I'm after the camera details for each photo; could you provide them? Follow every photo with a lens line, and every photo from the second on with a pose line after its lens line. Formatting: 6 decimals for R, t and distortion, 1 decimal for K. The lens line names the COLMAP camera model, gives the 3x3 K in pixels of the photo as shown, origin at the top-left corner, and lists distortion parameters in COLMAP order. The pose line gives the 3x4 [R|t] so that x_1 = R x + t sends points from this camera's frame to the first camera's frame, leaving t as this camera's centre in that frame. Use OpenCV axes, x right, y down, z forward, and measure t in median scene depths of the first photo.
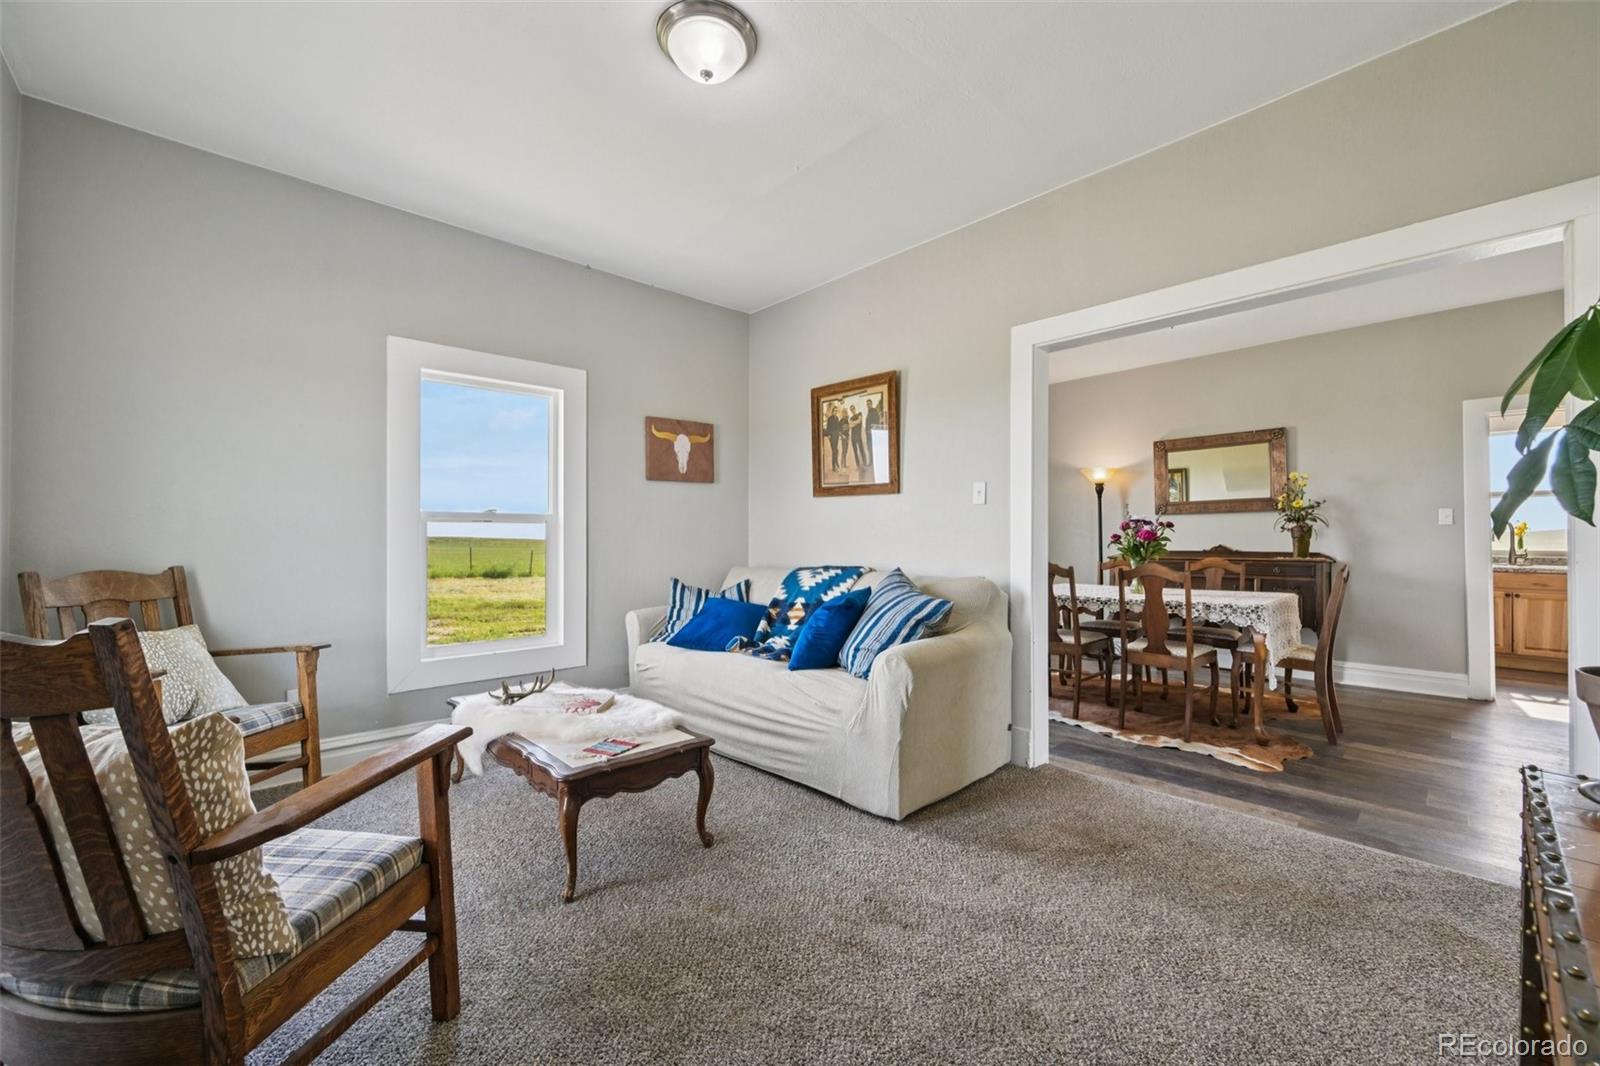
lens RADIAL K [[629.6, 0, 799.1], [0, 629.6, 528.4], [0, 0, 1]] dist [-0.001691, -0.000510]
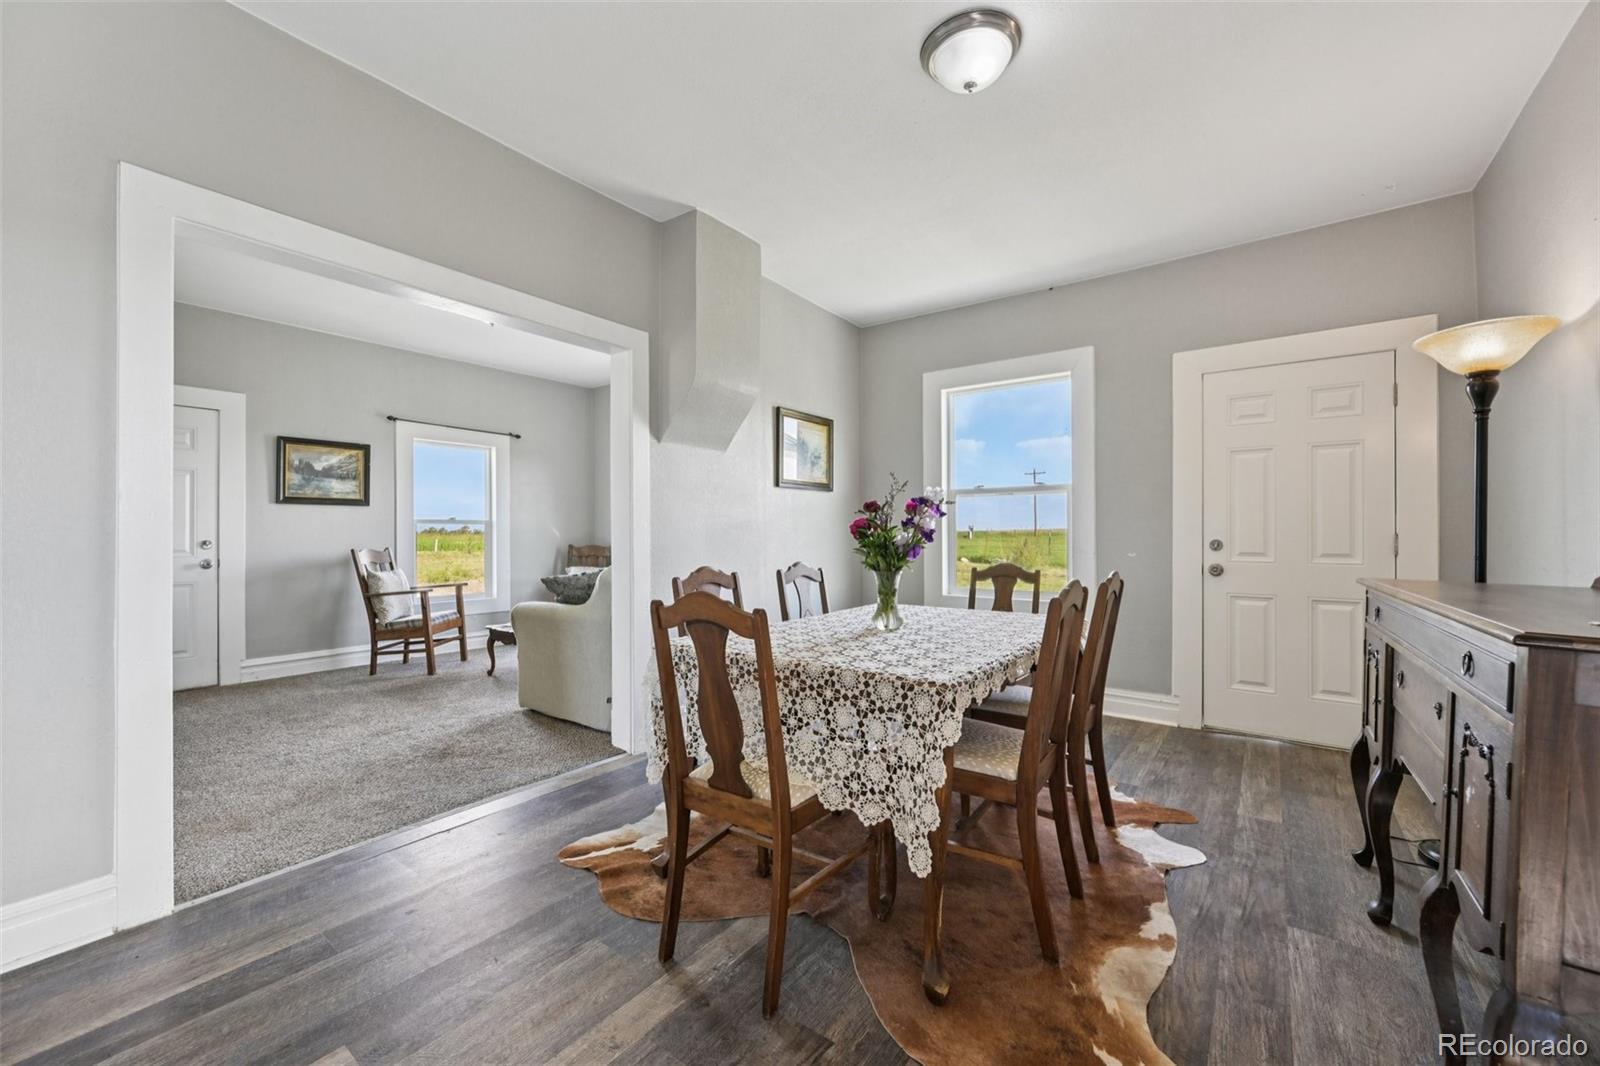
lens RADIAL K [[629.6, 0, 814.2], [0, 629.6, 534.3], [0, 0, 1]] dist [-0.001691, -0.000510]
pose [[0.193175, 0.001521, -0.981163, 0.870249], [0.014937, 0.999878, 0.004490, 0.012529], [0.981051, -0.015523, 0.193128, 0.662938]]
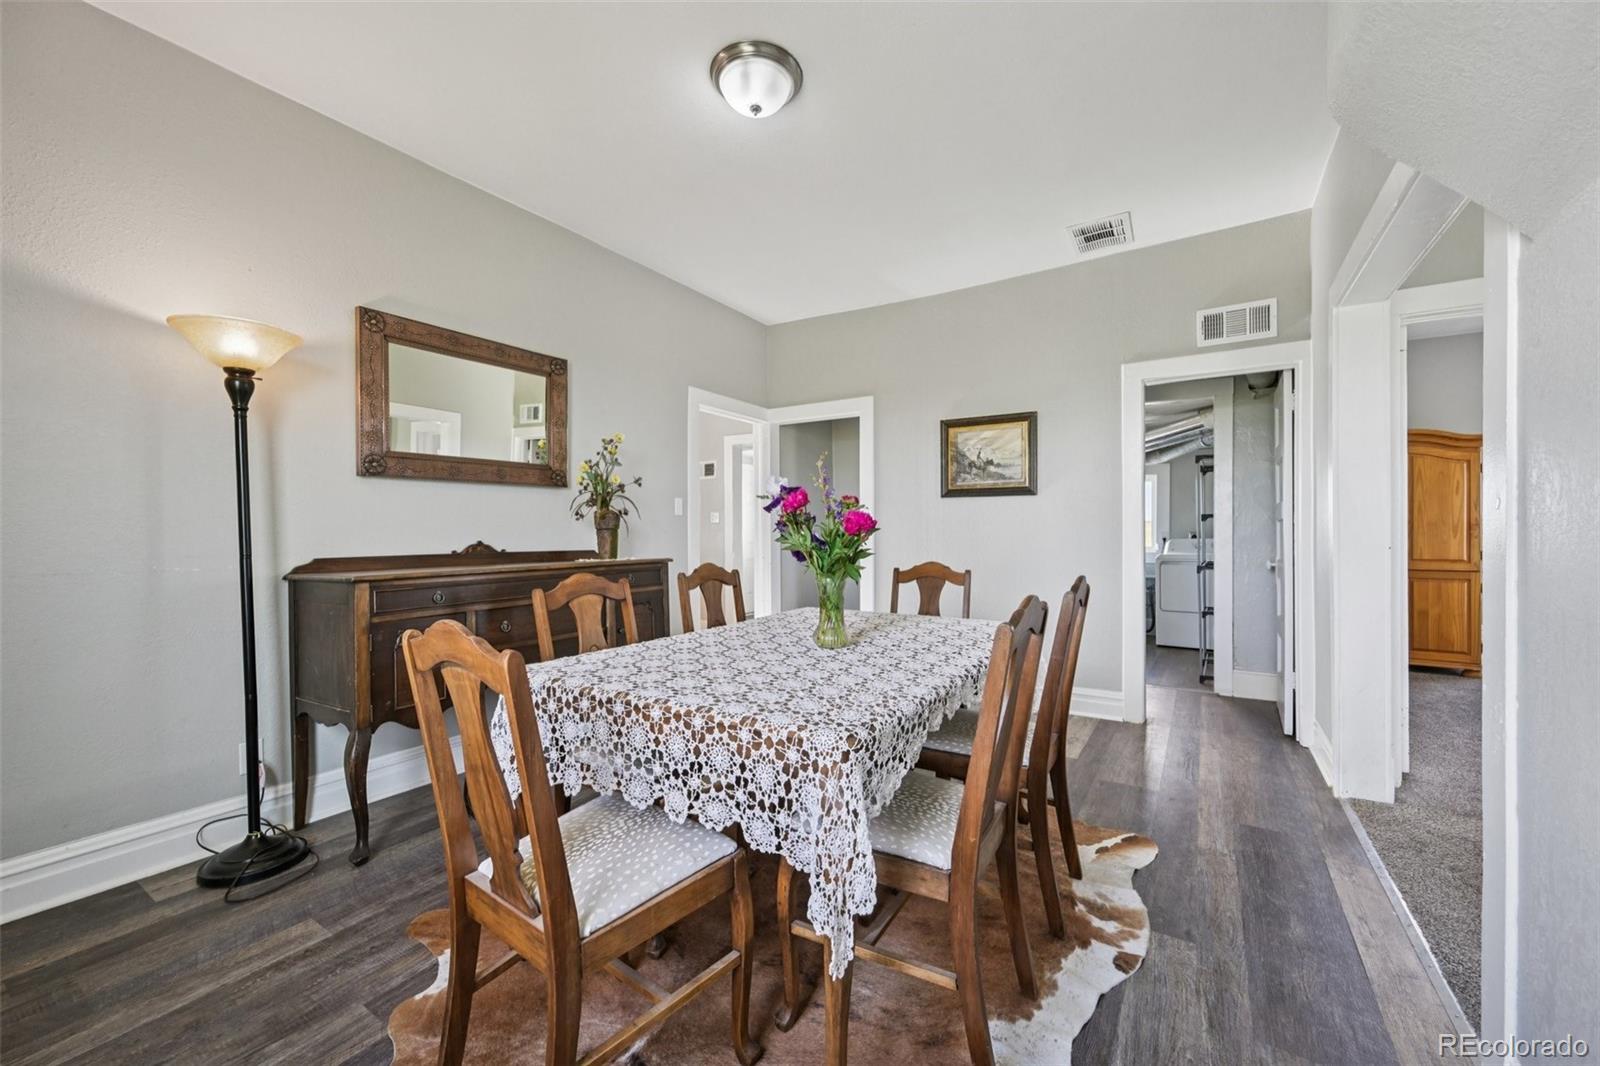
lens RADIAL K [[629.6, 0, 802.7], [0, 629.6, 535.8], [0, 0, 1]] dist [-0.001691, -0.000510]
pose [[-0.249169, -0.003460, 0.968454, 0.076070], [-0.016960, 0.999856, -0.000791, 0.017776], [-0.968312, -0.016622, -0.249192, 0.914744]]
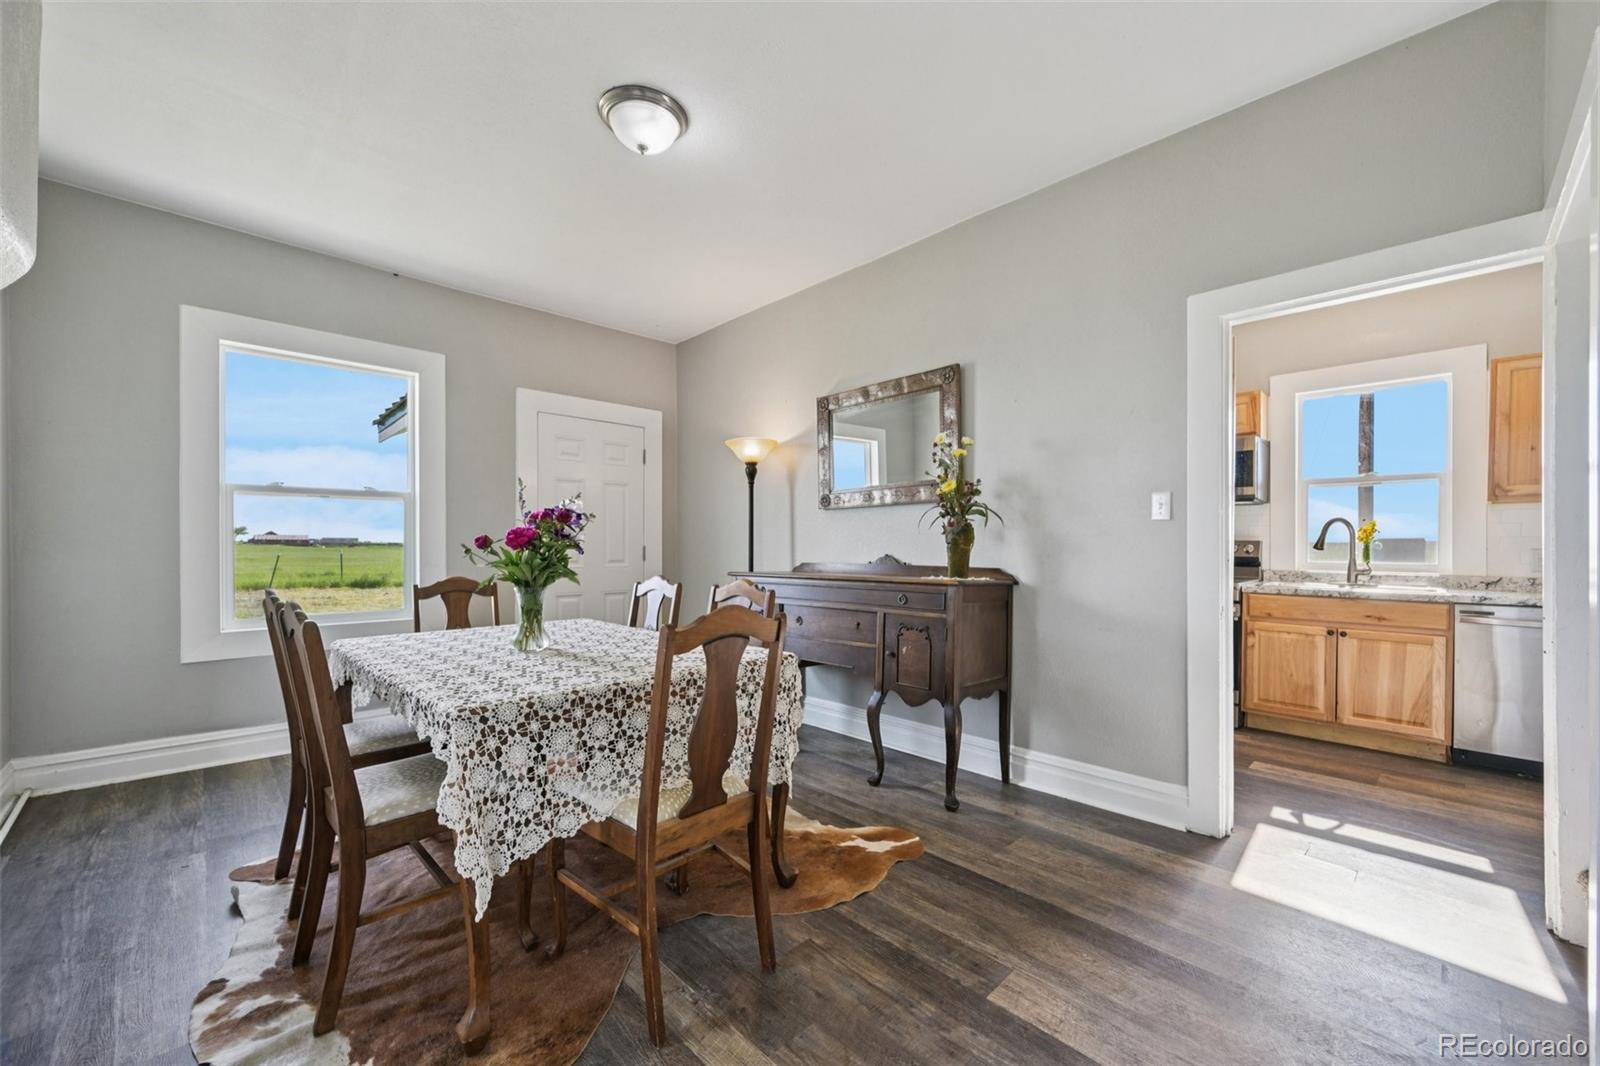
lens RADIAL K [[629.6, 0, 804.9], [0, 629.6, 546.0], [0, 0, 1]] dist [-0.001691, -0.000510]
pose [[0.999772, 0.002534, 0.021179, 0.606183], [-0.002885, 0.999859, 0.016565, 0.007382], [-0.021134, -0.016623, 0.999638, 0.382502]]
